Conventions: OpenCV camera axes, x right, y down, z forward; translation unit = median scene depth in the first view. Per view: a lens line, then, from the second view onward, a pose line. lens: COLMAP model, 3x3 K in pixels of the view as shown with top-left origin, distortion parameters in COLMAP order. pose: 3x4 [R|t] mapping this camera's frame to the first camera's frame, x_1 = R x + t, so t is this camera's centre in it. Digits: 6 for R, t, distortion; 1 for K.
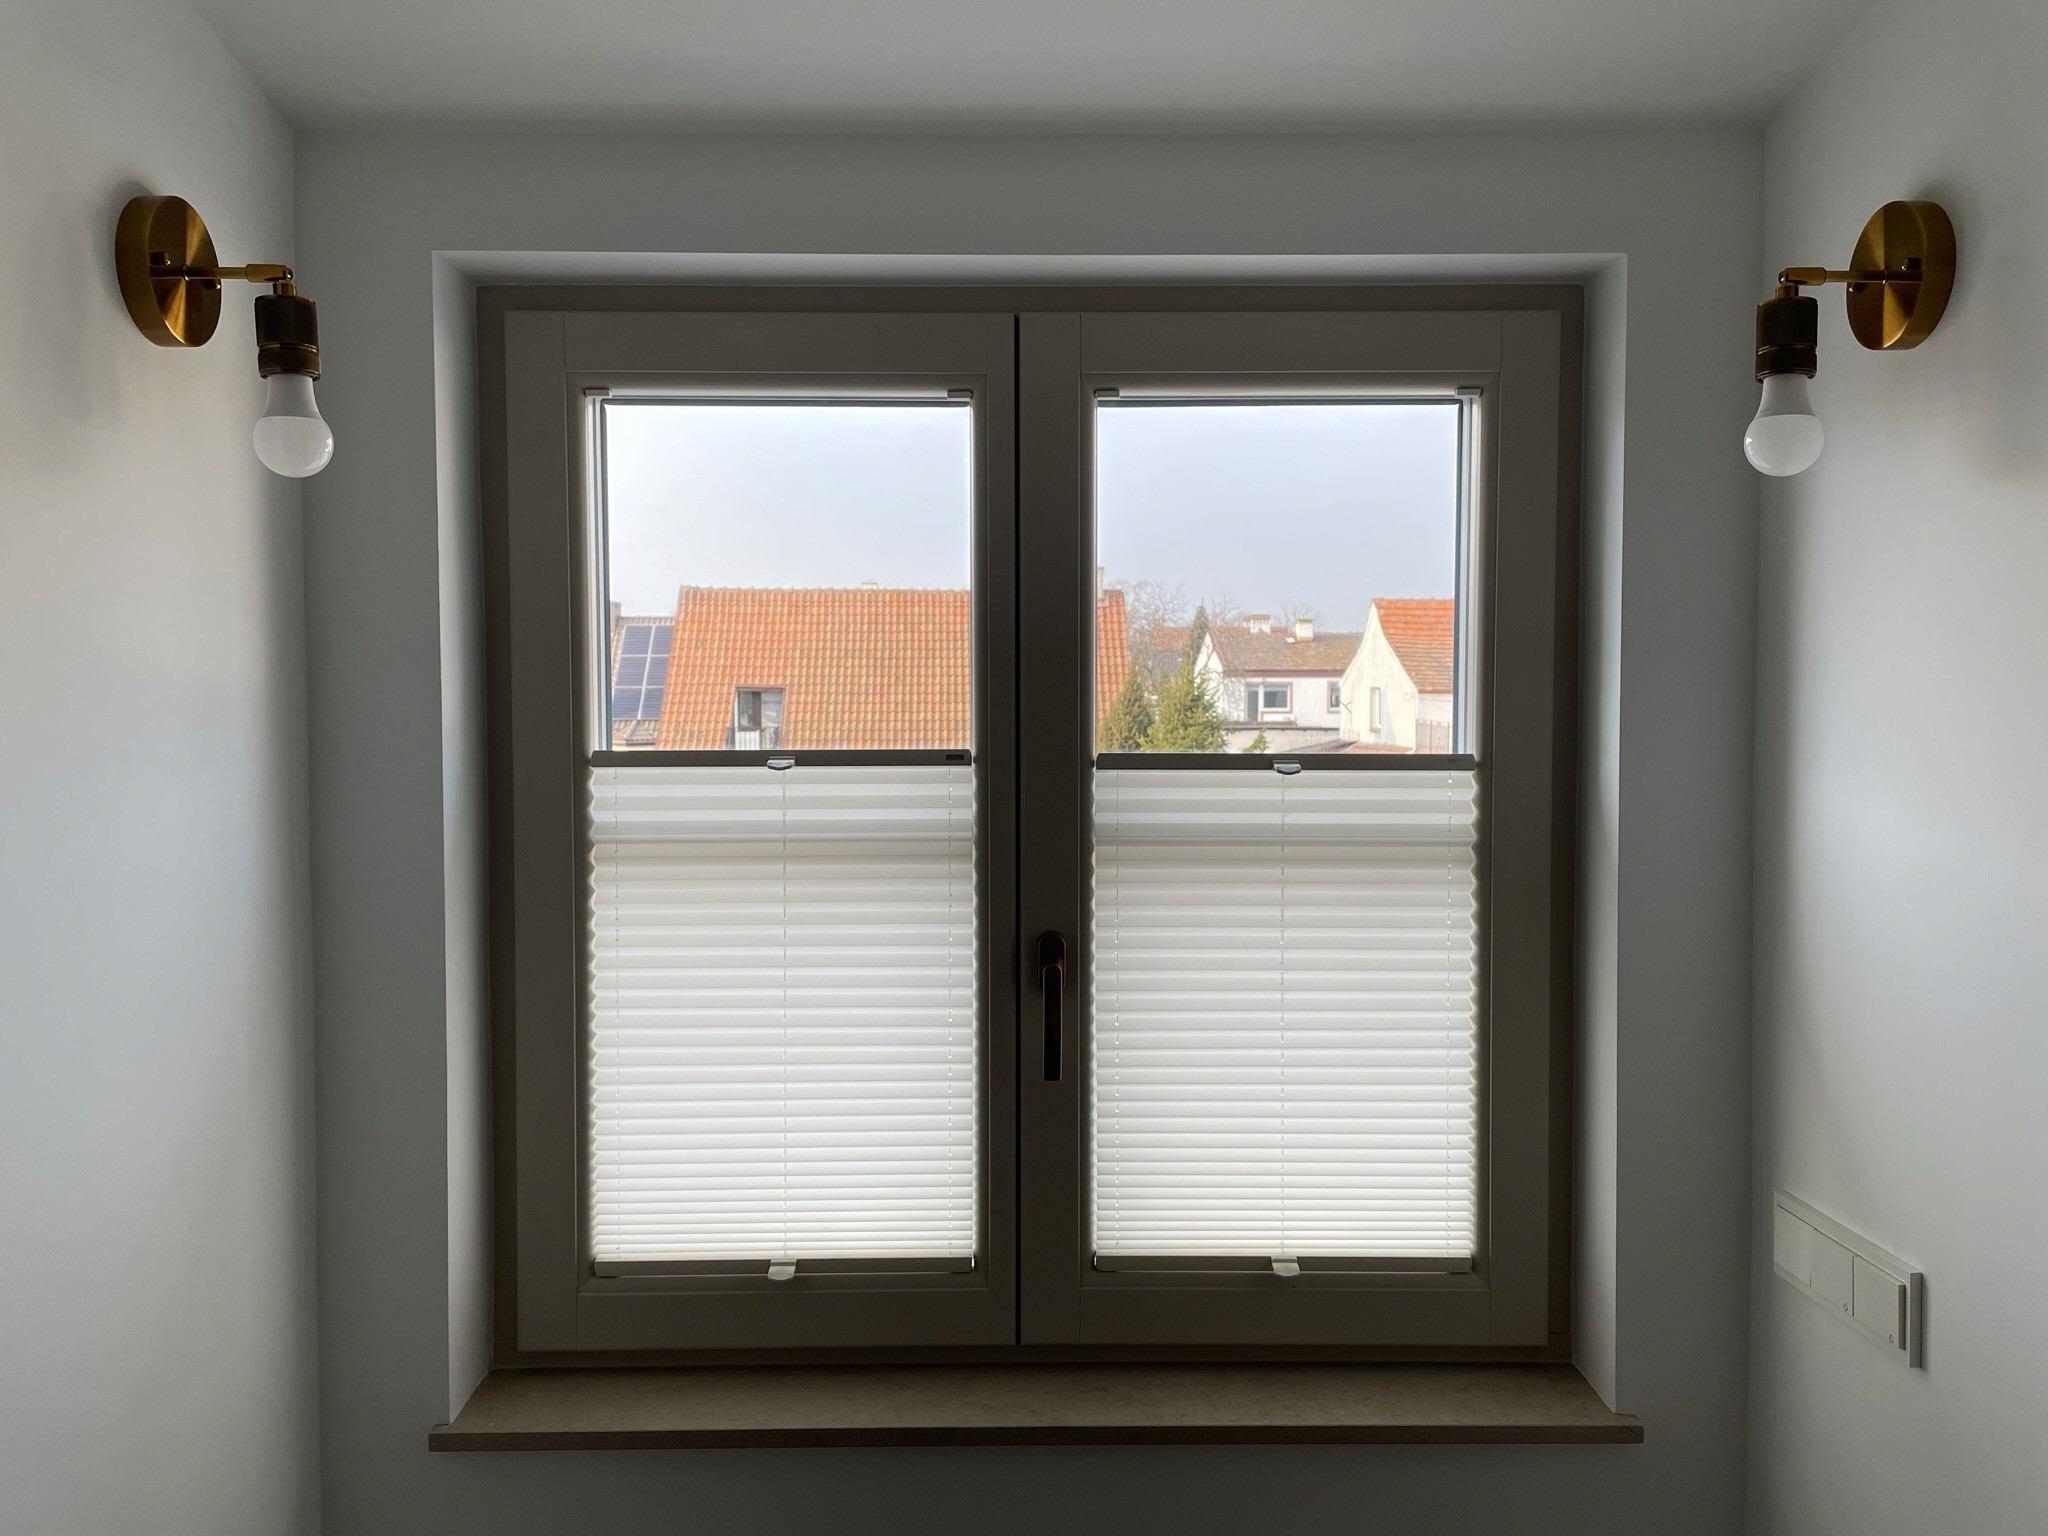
lens RADIAL K [[1554.7, 0, 1017.5], [0, 1554.7, 769.0], [0, 0, 1]] dist [0.043497, -0.076313]
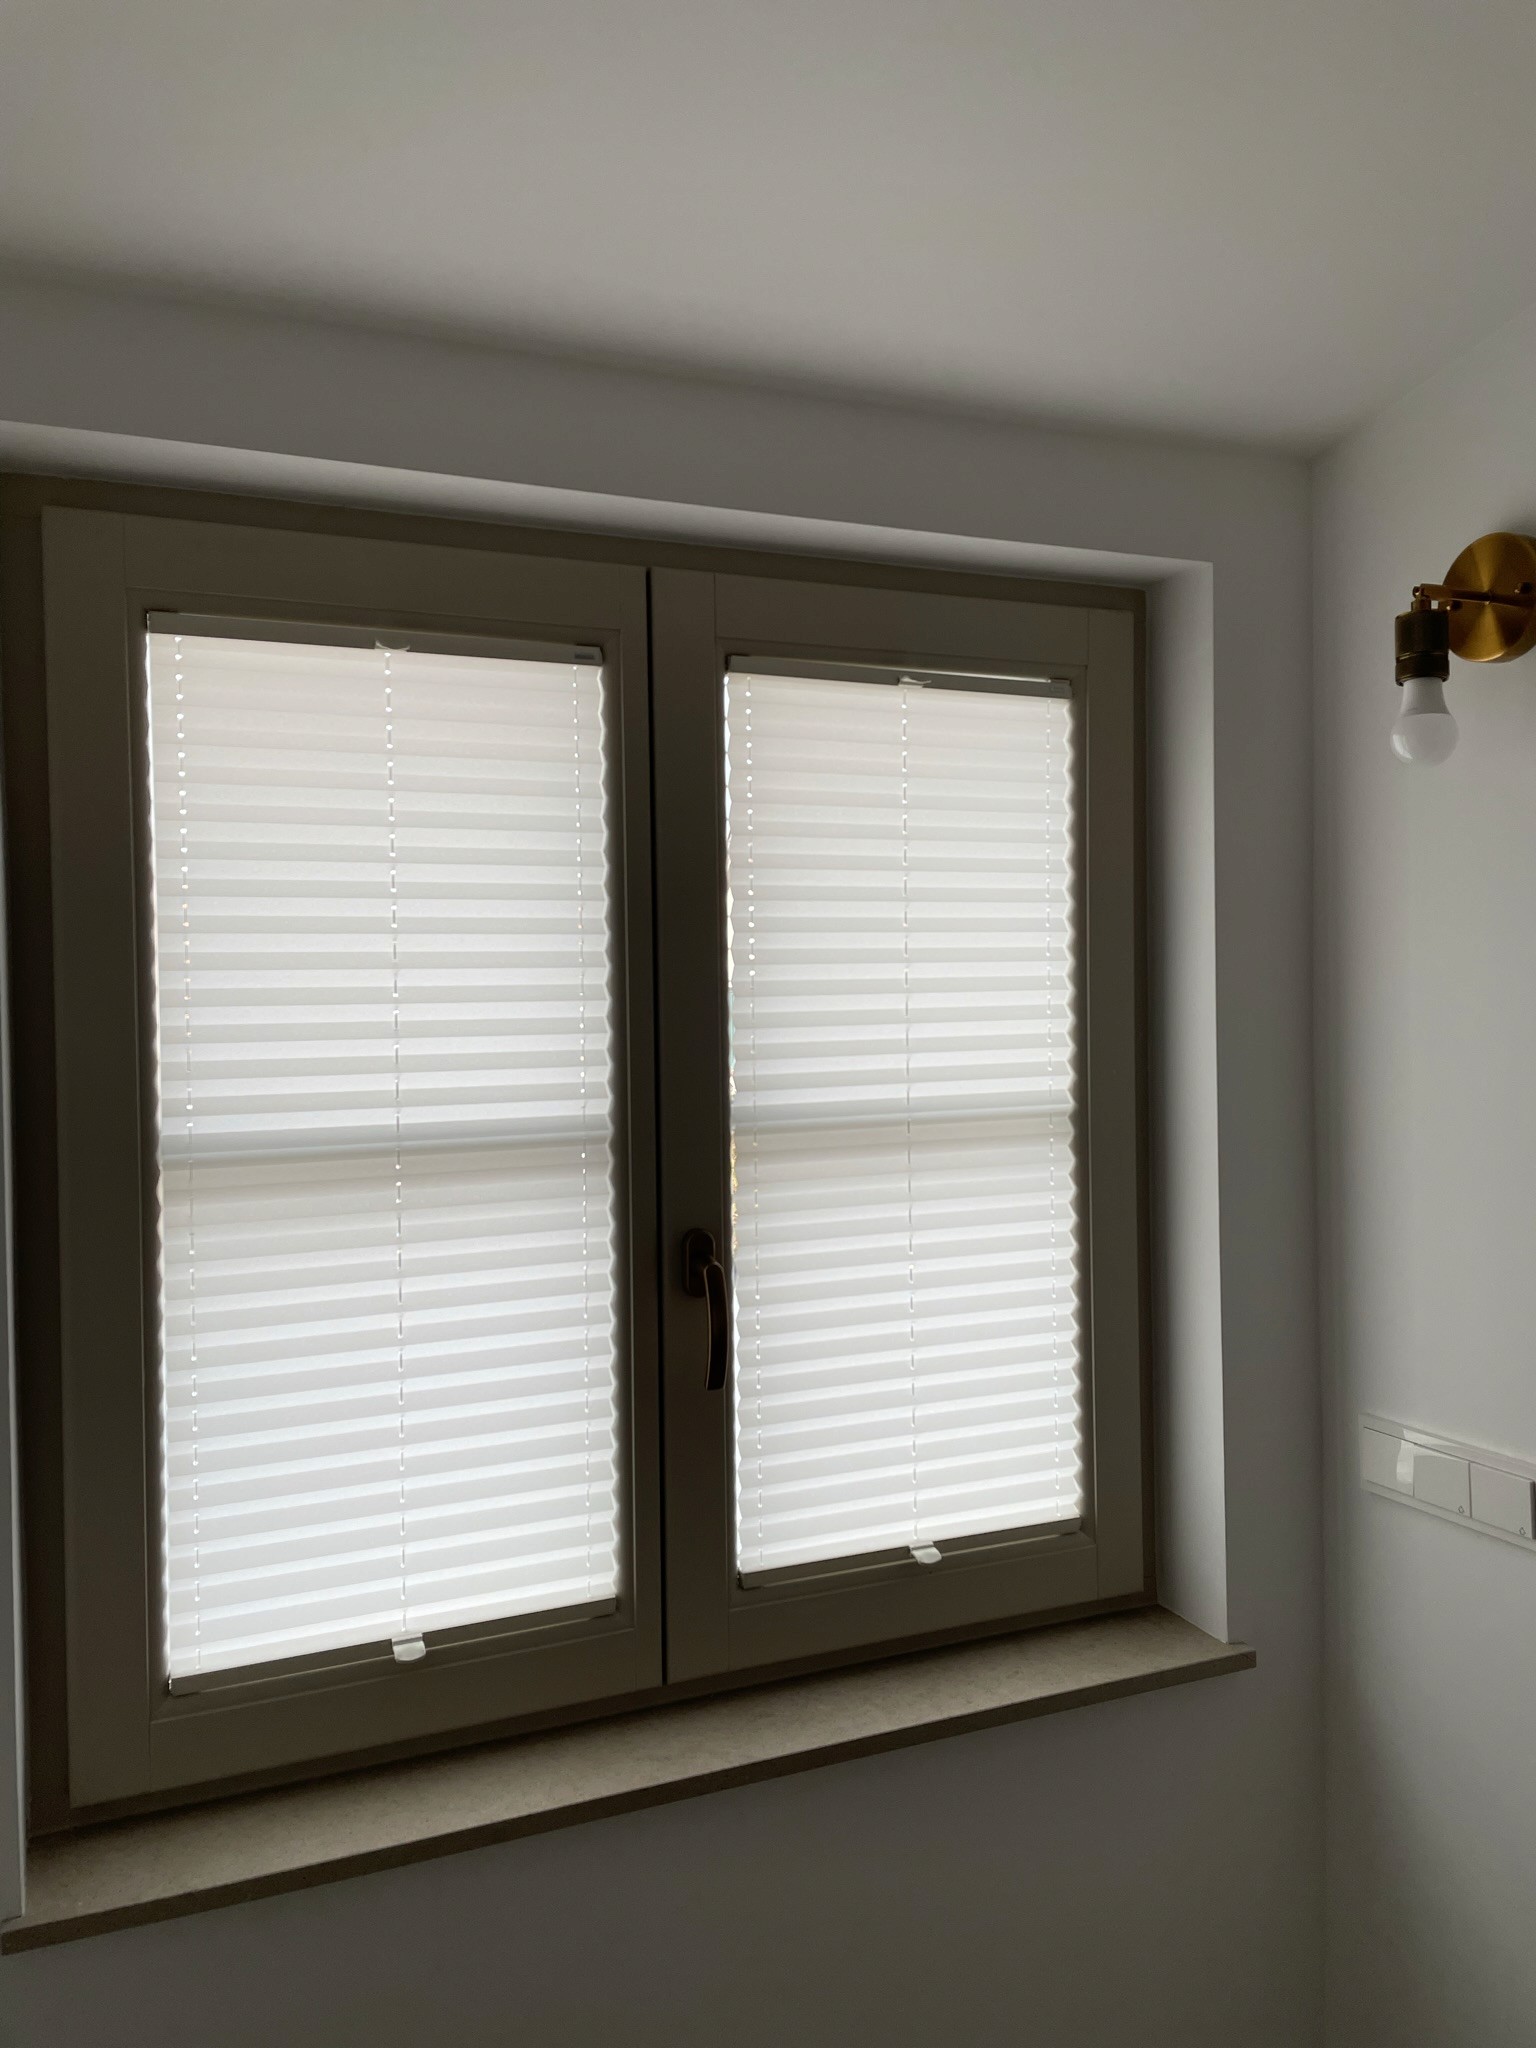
lens RADIAL K [[1554.7, 0, 767.4], [0, 1554.7, 1026.5], [0, 0, 1]] dist [0.043497, -0.076313]
pose [[0.921352, -0.021747, 0.388121, -0.296615], [0.033938, 0.999122, -0.024583, 0.007562], [-0.387245, 0.035822, 0.921281, 0.120202]]
